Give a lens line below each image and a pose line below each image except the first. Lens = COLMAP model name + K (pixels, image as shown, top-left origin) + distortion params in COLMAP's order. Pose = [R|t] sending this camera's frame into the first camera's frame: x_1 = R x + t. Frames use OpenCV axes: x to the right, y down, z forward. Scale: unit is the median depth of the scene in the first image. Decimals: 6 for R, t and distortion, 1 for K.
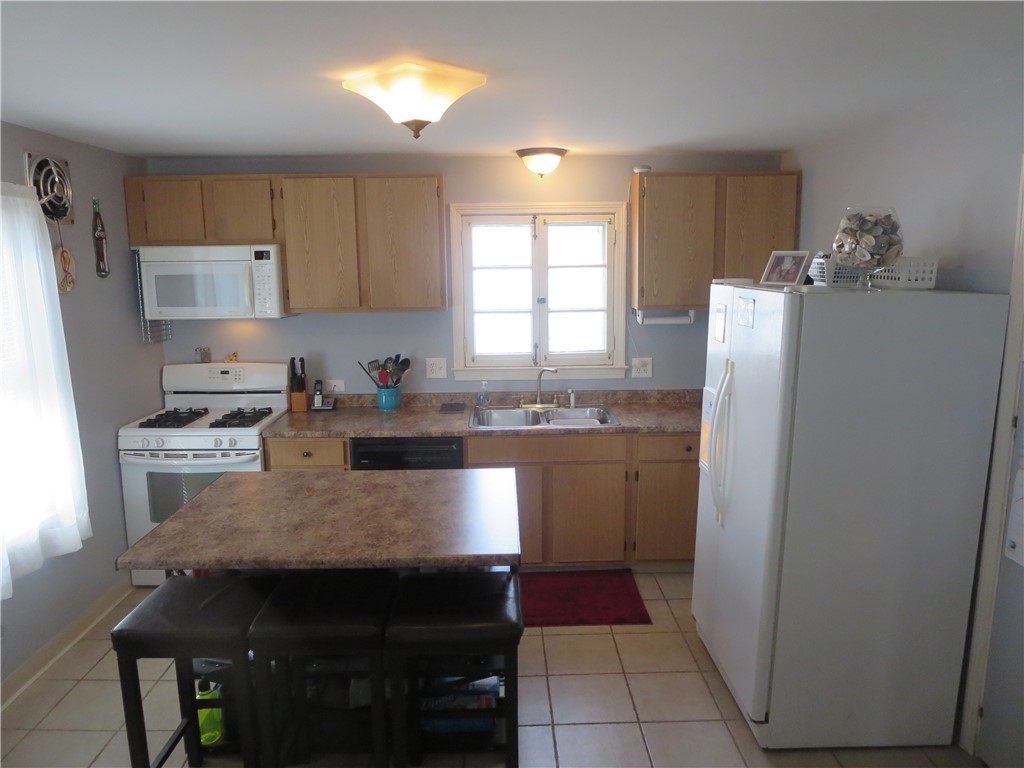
lens RADIAL K [[715.4, 0, 511.6], [0, 715.4, 382.0], [0, 0, 1]] dist [-0.040596, 0.012990]
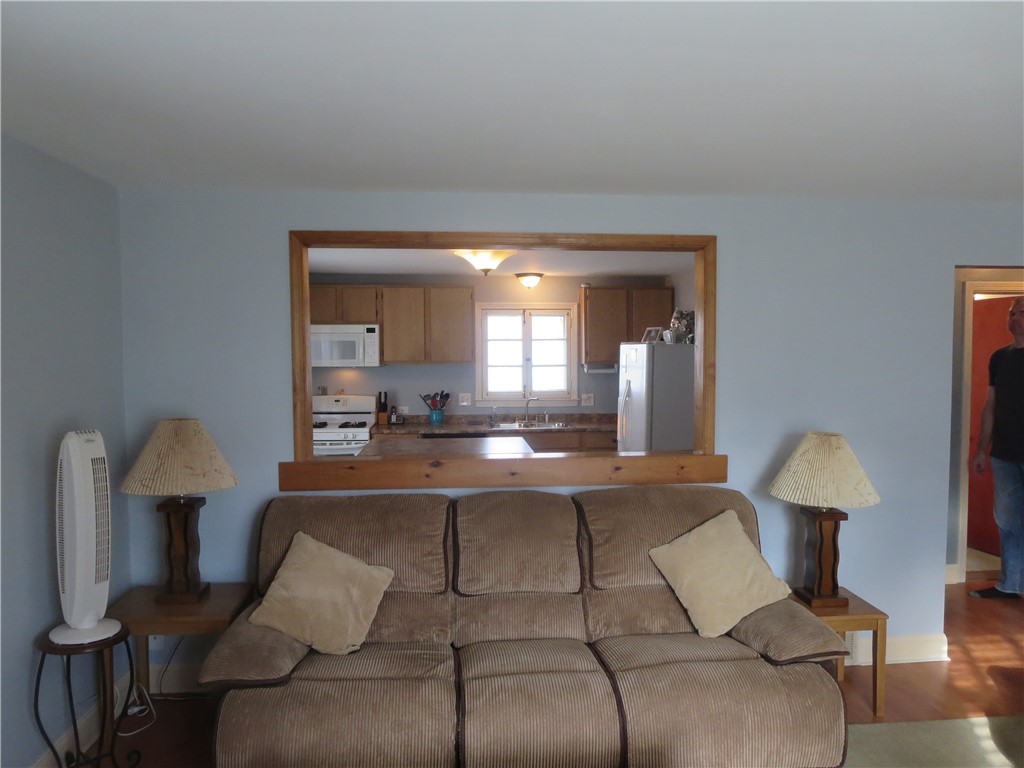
lens RADIAL K [[715.4, 0, 508.5], [0, 715.4, 378.9], [0, 0, 1]] dist [-0.040596, 0.012990]
pose [[0.998104, 0.005477, 0.061300, -0.119613], [0.002673, 0.991233, -0.132102, 0.172075], [-0.061486, 0.132015, 0.989339, -0.737254]]
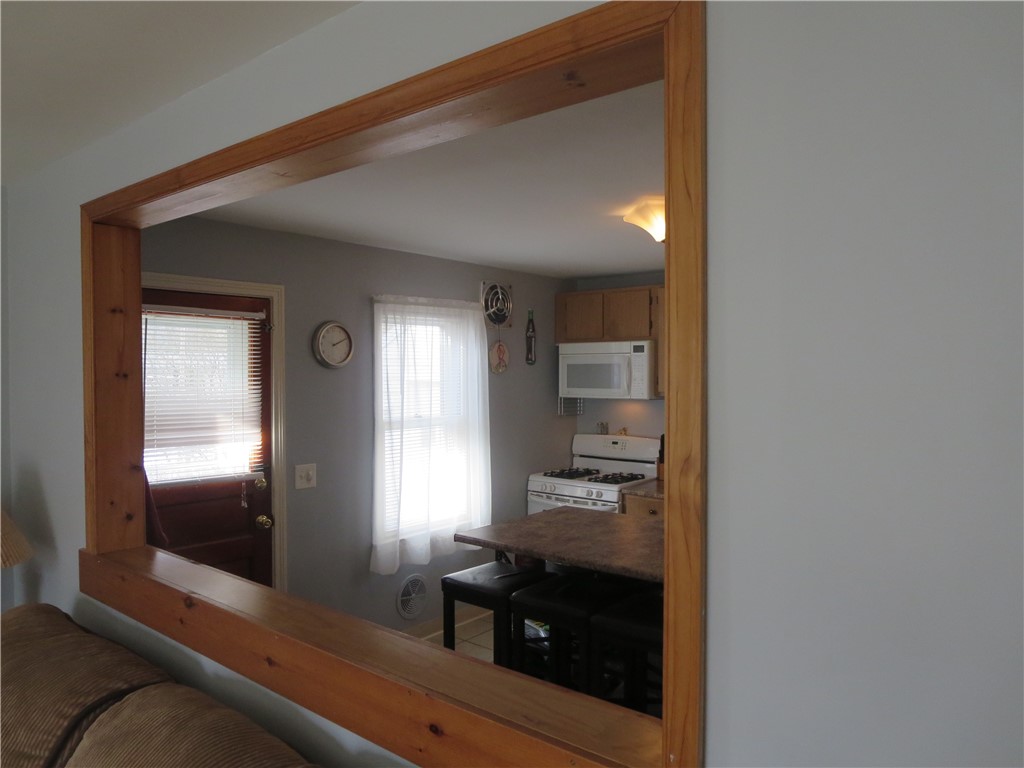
lens RADIAL K [[715.4, 0, 512.3], [0, 715.4, 387.8], [0, 0, 1]] dist [-0.040596, 0.012990]
pose [[0.758931, 0.022029, -0.650798, 0.301017], [-0.116613, 0.987869, -0.102549, 0.044744], [0.640644, 0.153719, 0.752293, -0.080327]]
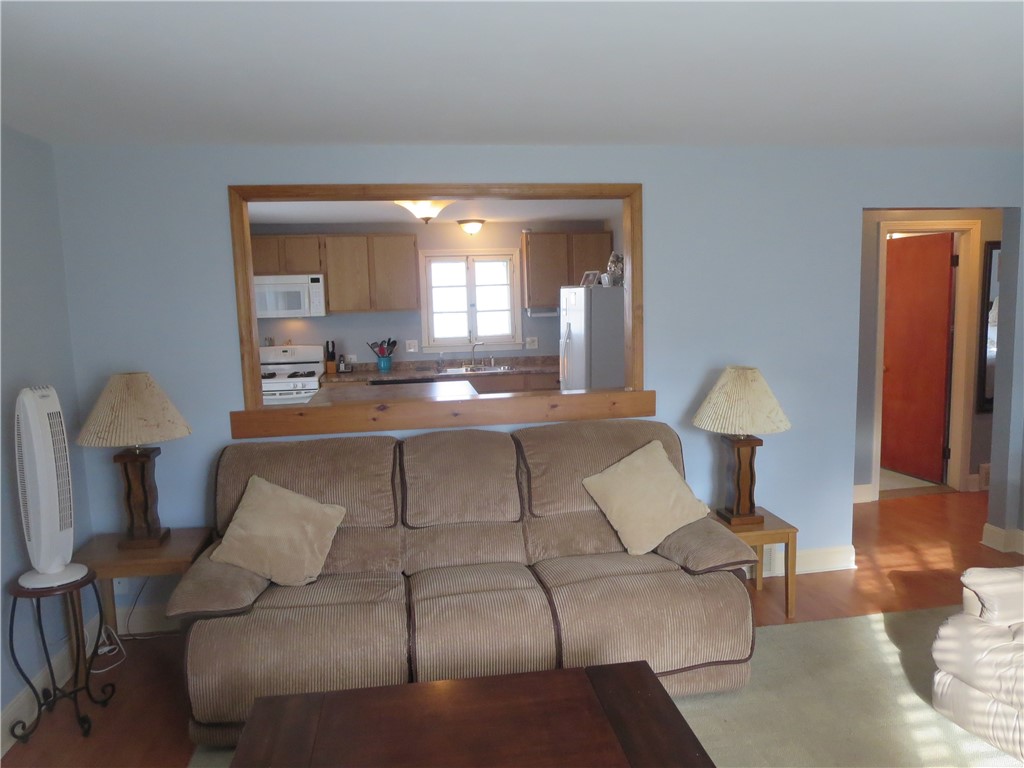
lens RADIAL K [[715.4, 0, 509.8], [0, 715.4, 381.1], [0, 0, 1]] dist [-0.040596, 0.012990]
pose [[0.991150, -0.032200, 0.128780, -0.108254], [0.039059, 0.997930, -0.051096, 0.178752], [-0.126868, 0.055674, 0.990356, -0.789197]]
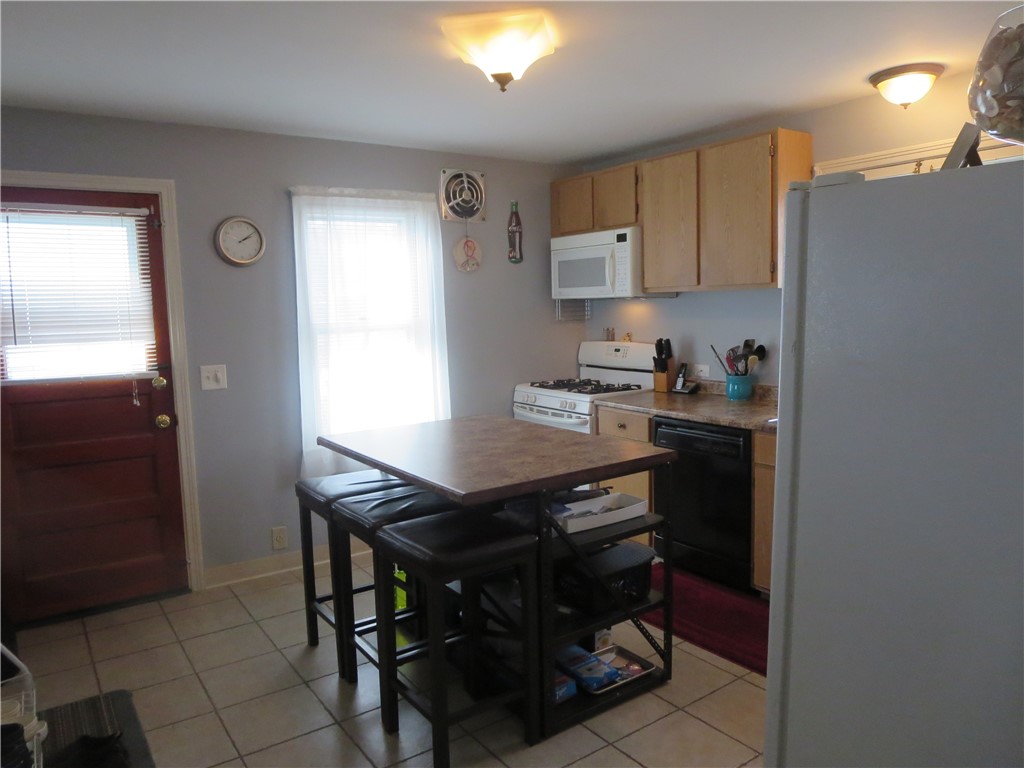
lens RADIAL K [[715.4, 0, 514.6], [0, 715.4, 384.4], [0, 0, 1]] dist [-0.040596, 0.012990]
pose [[0.558900, 0.087882, -0.824565, 0.464232], [-0.121026, 0.992366, 0.023734, 0.035194], [0.820356, 0.086529, 0.565269, 0.277241]]
